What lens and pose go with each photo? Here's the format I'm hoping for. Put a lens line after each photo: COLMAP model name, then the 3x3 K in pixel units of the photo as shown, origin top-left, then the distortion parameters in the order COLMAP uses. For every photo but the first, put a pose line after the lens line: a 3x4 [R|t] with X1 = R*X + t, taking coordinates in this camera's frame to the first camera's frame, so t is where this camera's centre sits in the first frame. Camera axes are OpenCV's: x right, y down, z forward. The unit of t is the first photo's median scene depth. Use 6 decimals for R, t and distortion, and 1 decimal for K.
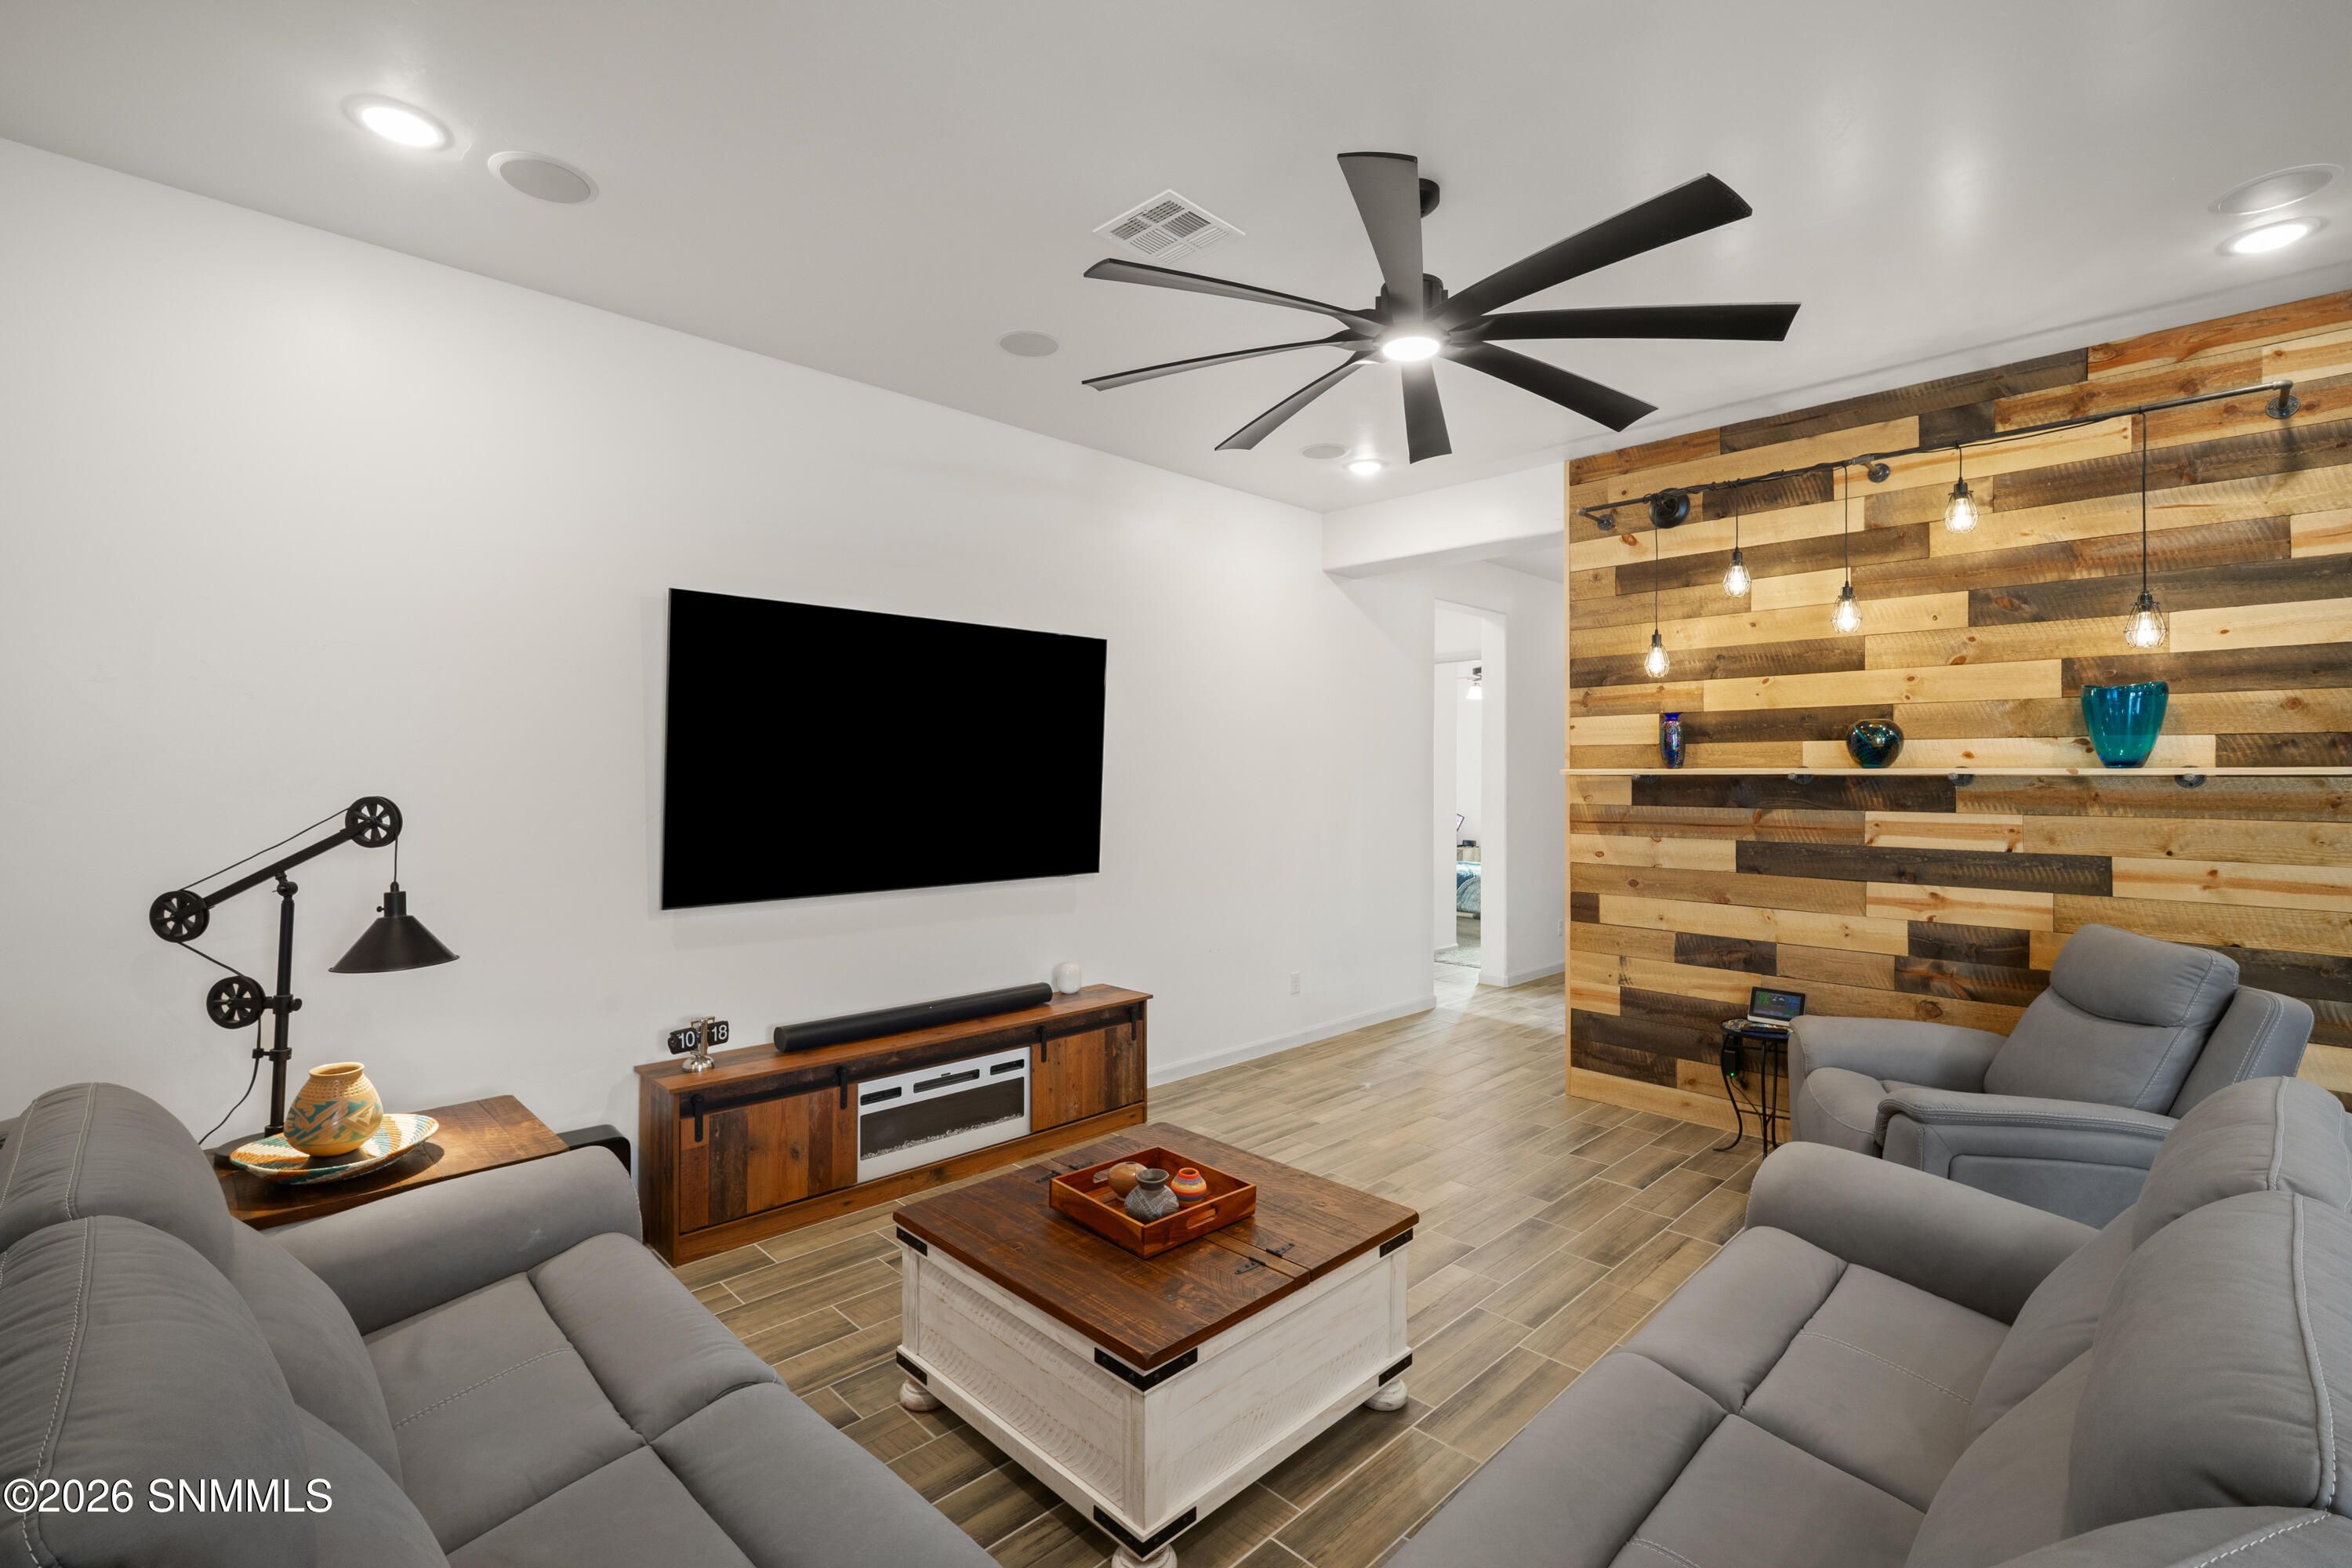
lens RADIAL K [[1038.5, 0, 1190.7], [0, 1038.5, 769.3], [0, 0, 1]] dist [-0.012419, 0.000451]
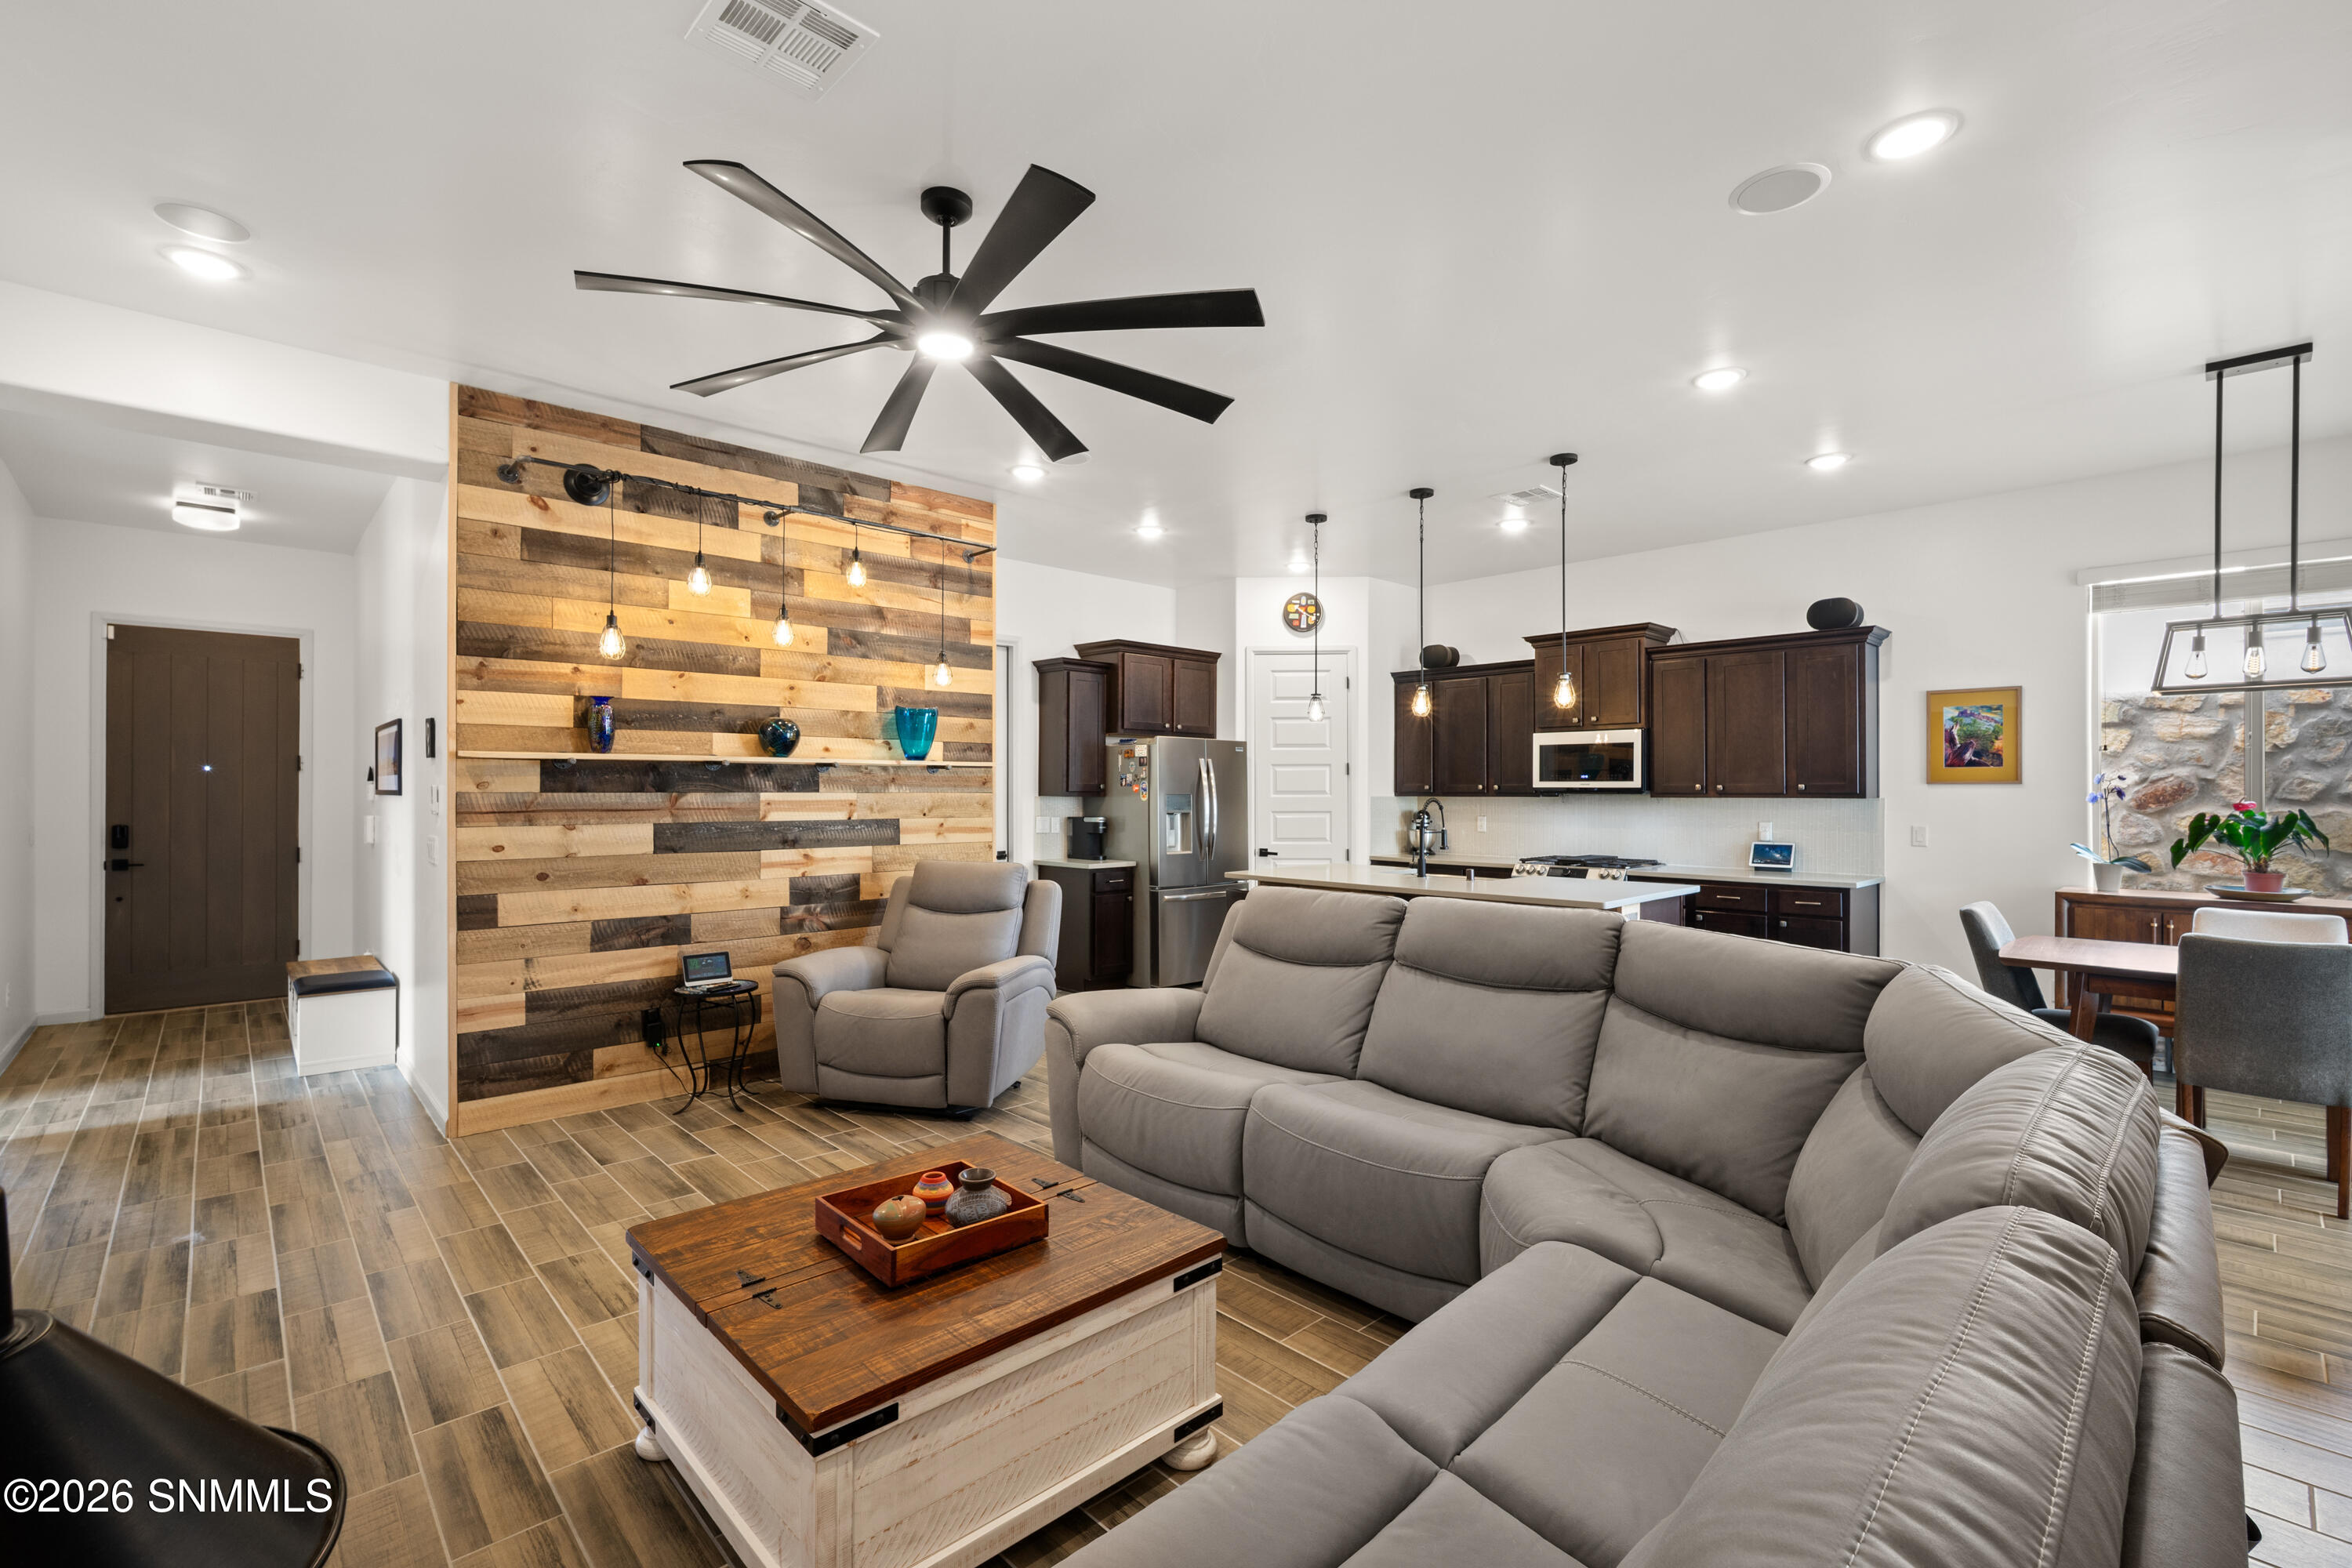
lens RADIAL K [[1029.5, 0, 1185.0], [0, 1029.5, 791.5], [0, 0, 1]] dist [-0.012273, 0.003616]
pose [[0.018410, -0.003845, 0.999823, -0.545966], [-0.006724, 0.999970, 0.003969, 0.030679], [-0.999808, -0.006796, 0.018384, 0.472130]]
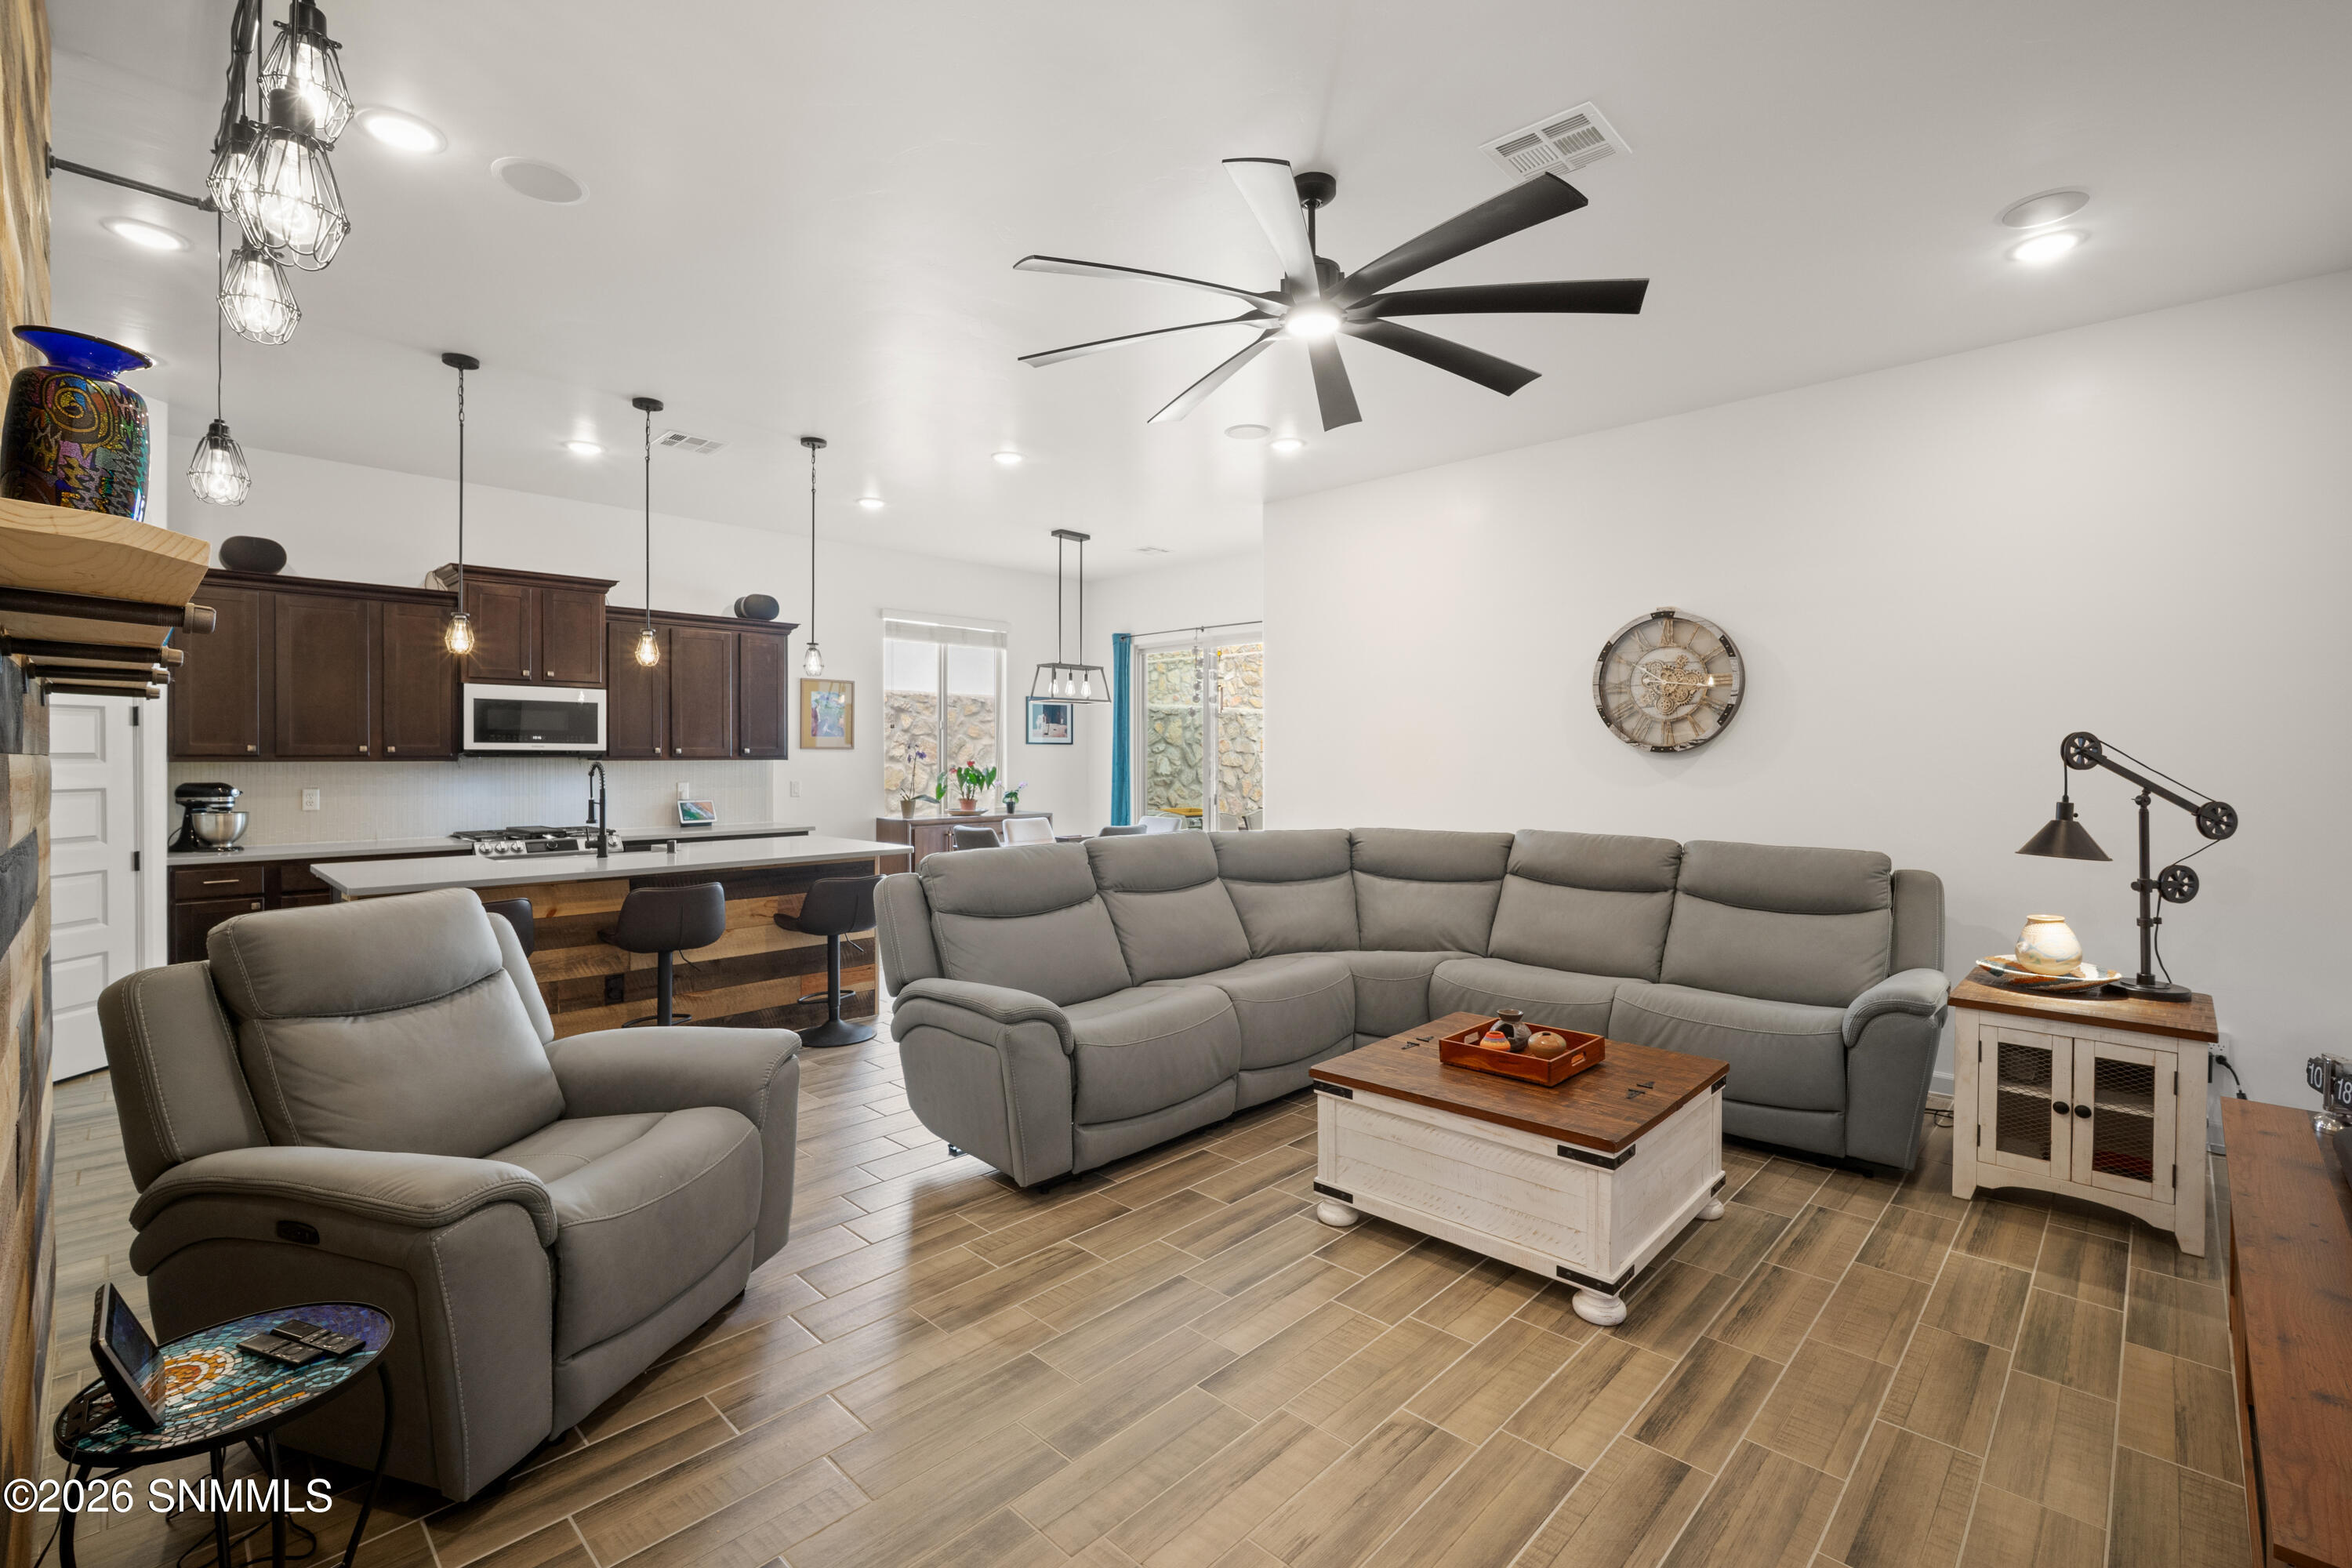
lens RADIAL K [[1032.3, 0, 1186.7], [0, 1032.3, 760.7], [0, 0, 1]] dist [-0.019510, 0.007205]
pose [[-0.999568, -0.003297, -0.029218, 0.246155], [-0.003242, 0.999993, -0.001921, 0.041695], [0.029224, -0.001826, -0.999571, 1.358532]]
